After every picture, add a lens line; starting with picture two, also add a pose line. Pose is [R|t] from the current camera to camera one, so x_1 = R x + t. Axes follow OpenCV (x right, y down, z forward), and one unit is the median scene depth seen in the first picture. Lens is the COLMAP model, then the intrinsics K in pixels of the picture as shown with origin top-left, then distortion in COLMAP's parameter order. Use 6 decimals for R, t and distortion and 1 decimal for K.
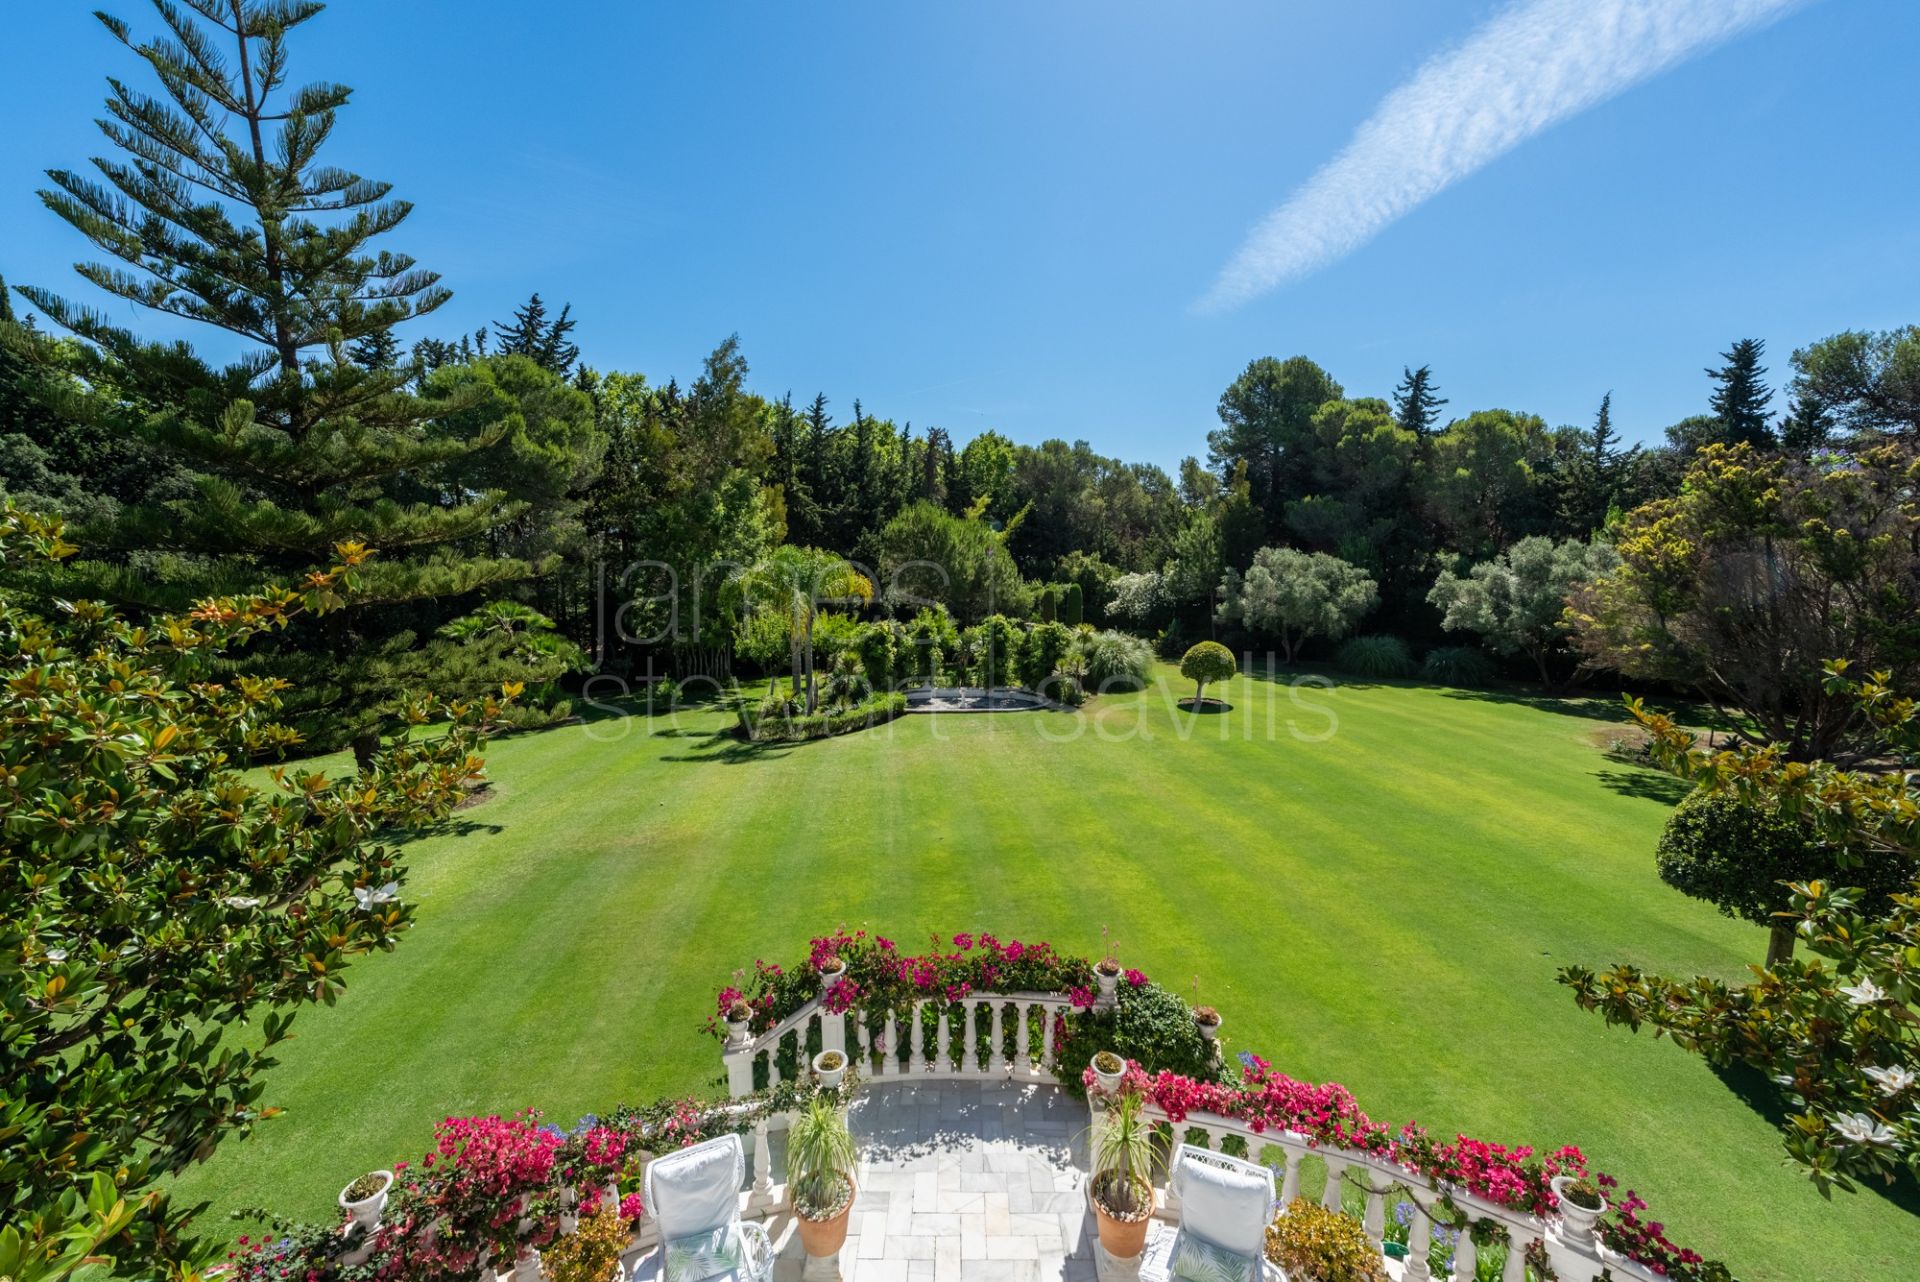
lens RADIAL K [[765.1, 0, 976.5], [0, 765.1, 645.0], [0, 0, 1]] dist [0.012107, -0.000420]
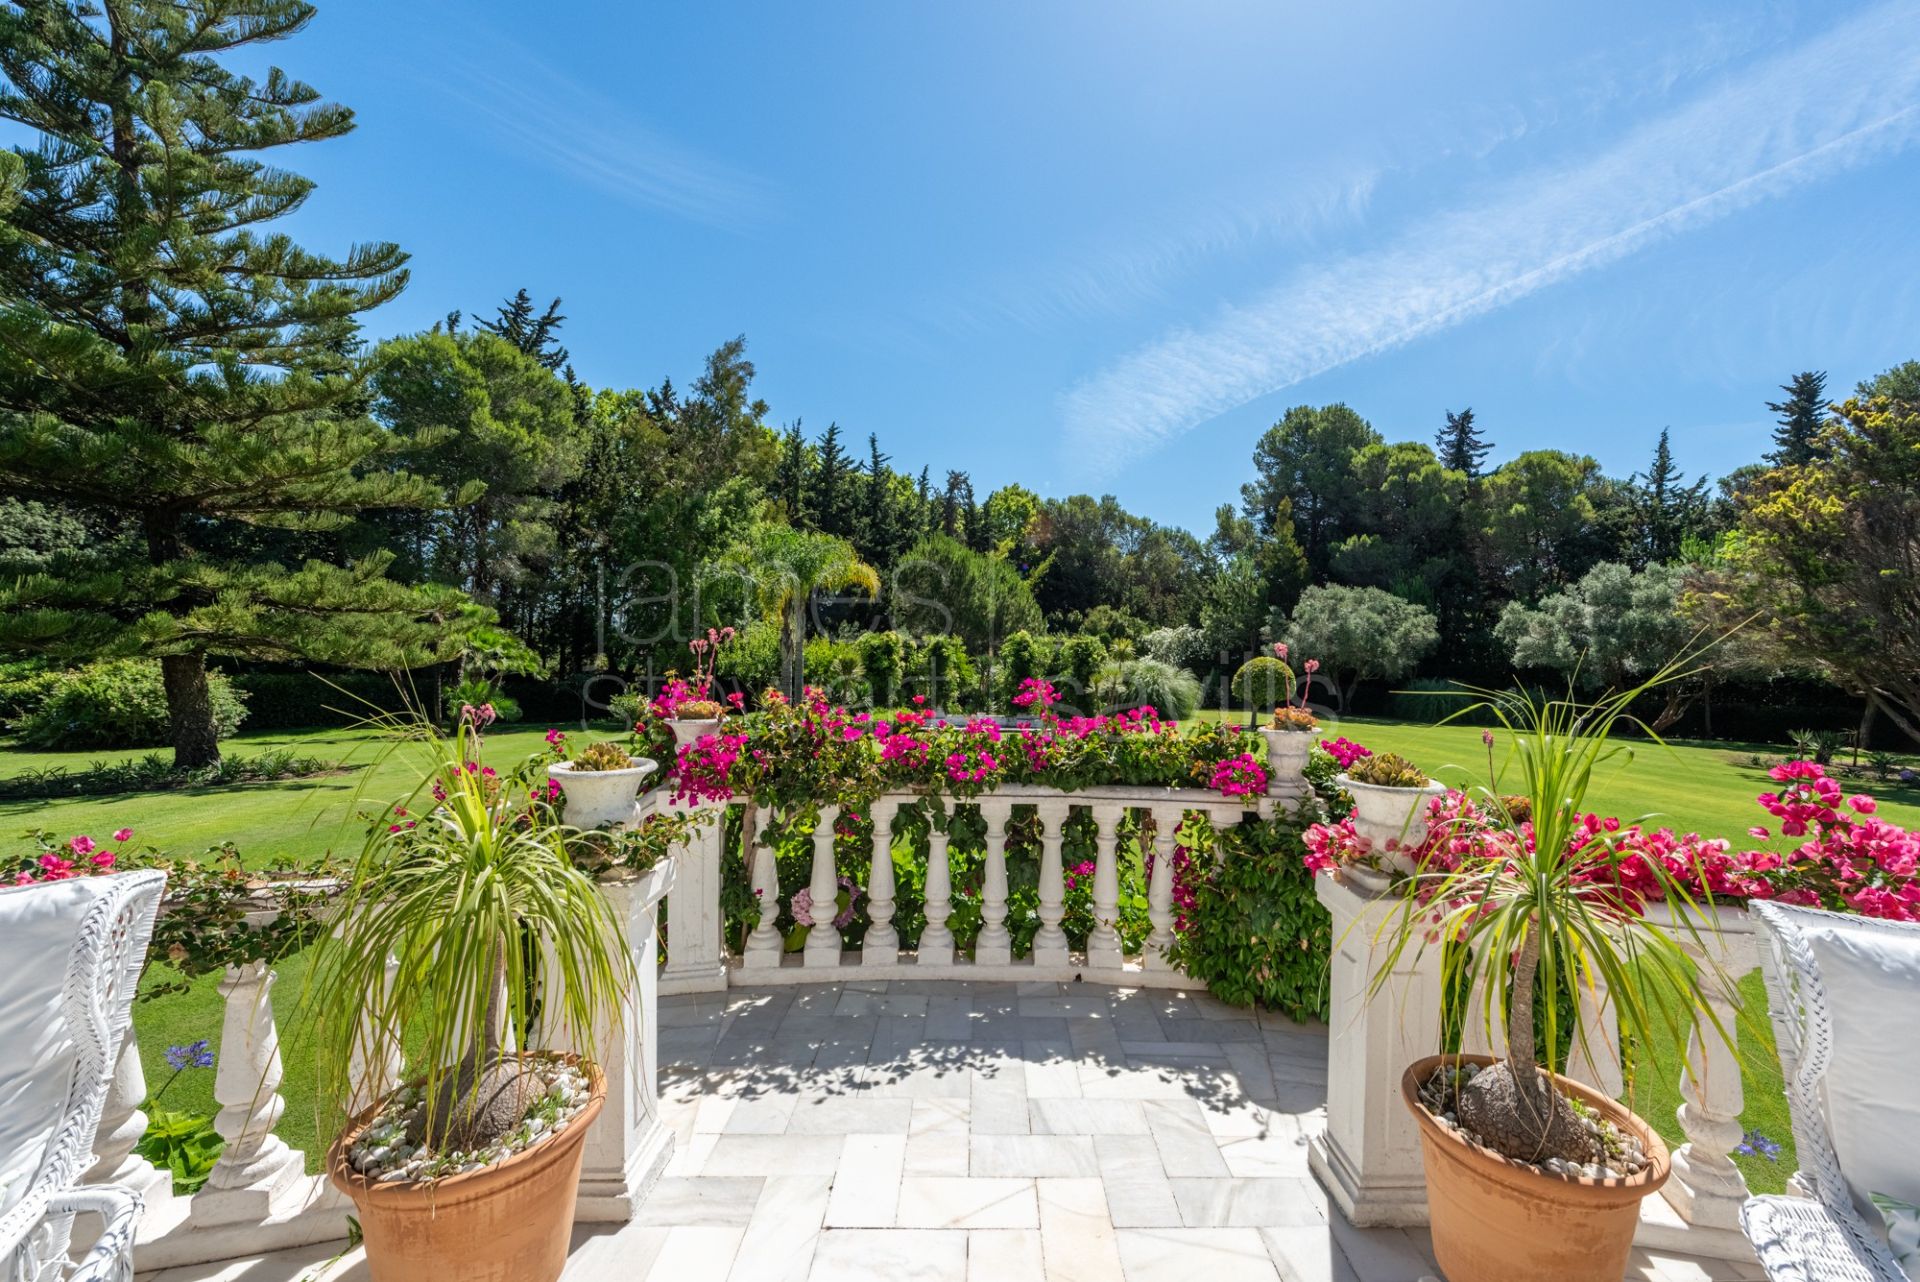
lens RADIAL K [[772.9, 0, 1016.9], [0, 772.9, 668.0], [0, 0, 1]] dist [0.012952, 0.000006]
pose [[0.999480, 0.015945, 0.028022, -0.001953], [-0.012652, 0.993399, -0.114013, 0.083756], [-0.029655, 0.113599, 0.993084, 0.099759]]
